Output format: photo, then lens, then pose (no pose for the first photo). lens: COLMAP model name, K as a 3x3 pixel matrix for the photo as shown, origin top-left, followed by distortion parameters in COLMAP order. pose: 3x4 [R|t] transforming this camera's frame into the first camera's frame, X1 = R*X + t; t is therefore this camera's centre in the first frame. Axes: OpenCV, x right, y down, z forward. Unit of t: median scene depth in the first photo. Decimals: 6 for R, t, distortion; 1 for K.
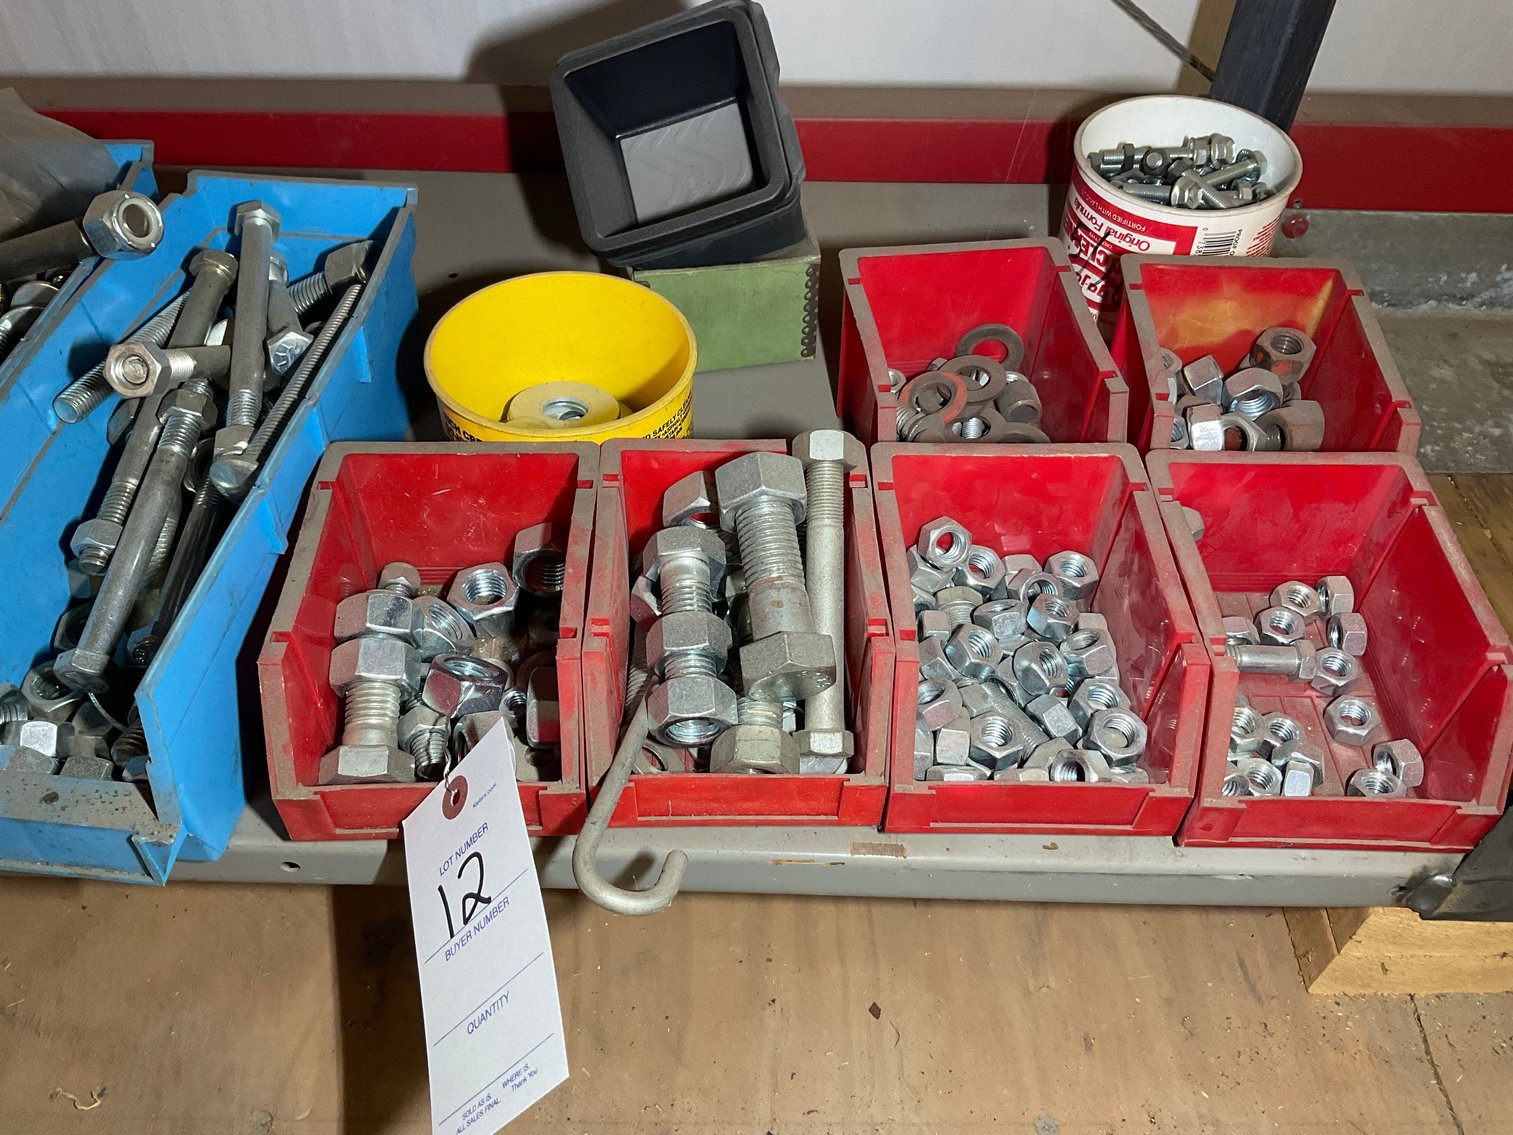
lens RADIAL K [[1239.4, 0, 756.5], [0, 1239.4, 567.5], [0, 0, 1]] dist [-0.002621, -0.017539]
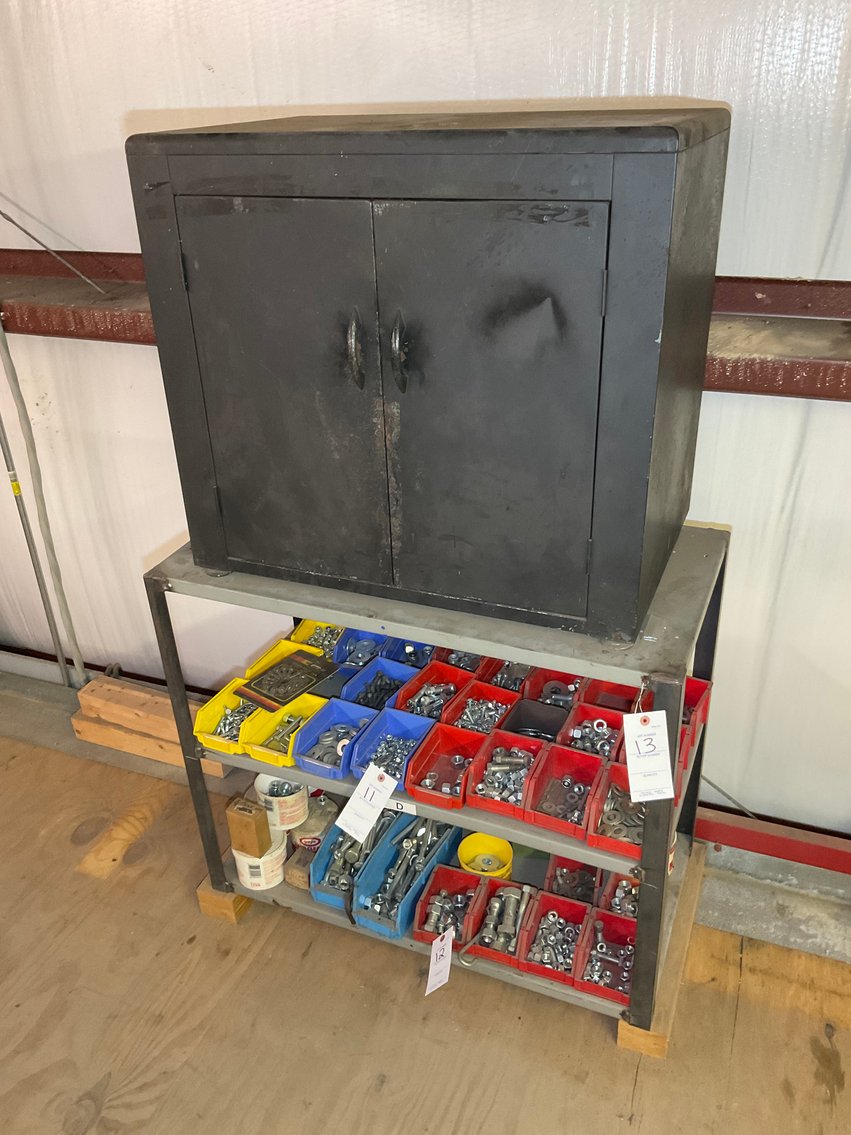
lens RADIAL K [[929.7, 0, 425.5], [0, 929.7, 567.5], [0, 0, 1]] dist [-0.002621, -0.017539]
pose [[0.920185, 0.131478, -0.368746, 0.929918], [-0.230558, 0.943244, -0.239027, -0.345128], [0.316390, 0.304967, 0.898272, -3.036954]]
